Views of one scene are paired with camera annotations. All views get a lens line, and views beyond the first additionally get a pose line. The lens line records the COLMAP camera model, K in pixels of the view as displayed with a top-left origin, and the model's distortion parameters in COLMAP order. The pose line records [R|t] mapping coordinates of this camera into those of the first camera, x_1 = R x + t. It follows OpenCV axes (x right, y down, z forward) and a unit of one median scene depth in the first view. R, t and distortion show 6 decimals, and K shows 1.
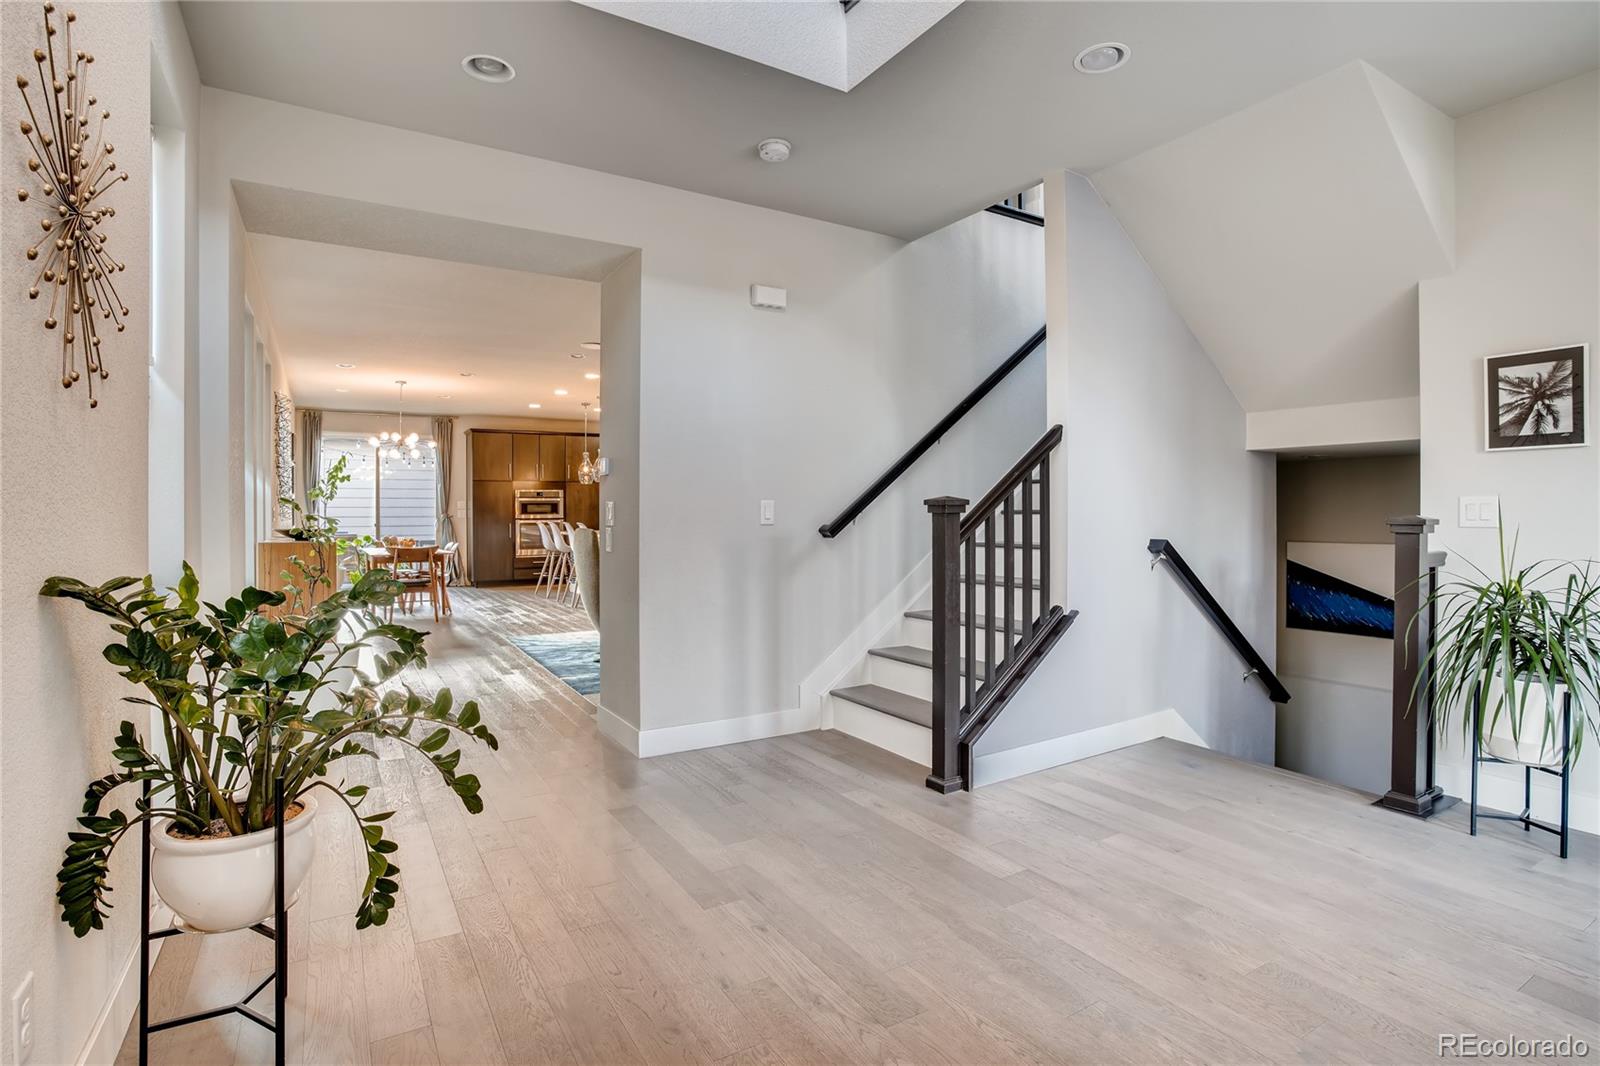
lens RADIAL K [[784.9, 0, 795.4], [0, 784.9, 530.5], [0, 0, 1]] dist [-0.002288, 0.000132]
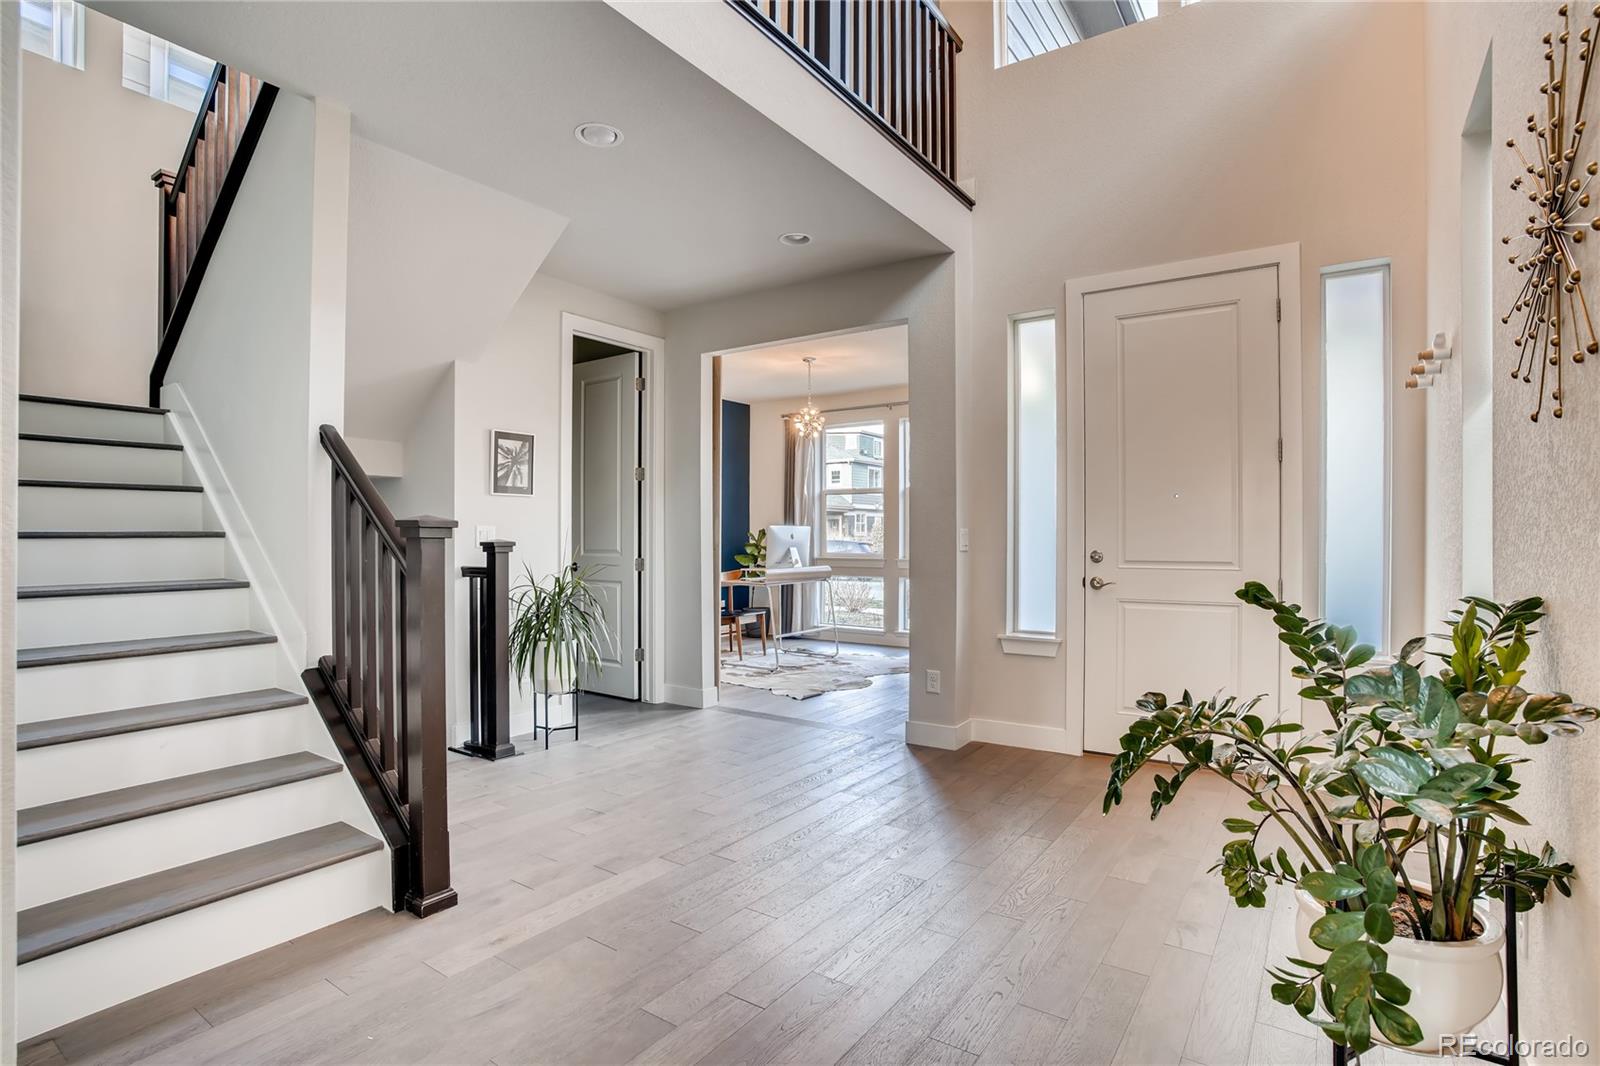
lens RADIAL K [[784.9, 0, 795.4], [0, 784.9, 530.5], [0, 0, 1]] dist [-0.002288, 0.000132]
pose [[-0.360071, 0.008244, 0.932889, -0.691749], [0.019146, 0.999816, -0.001446, -0.022414], [-0.932729, 0.017340, -0.360162, 1.032163]]
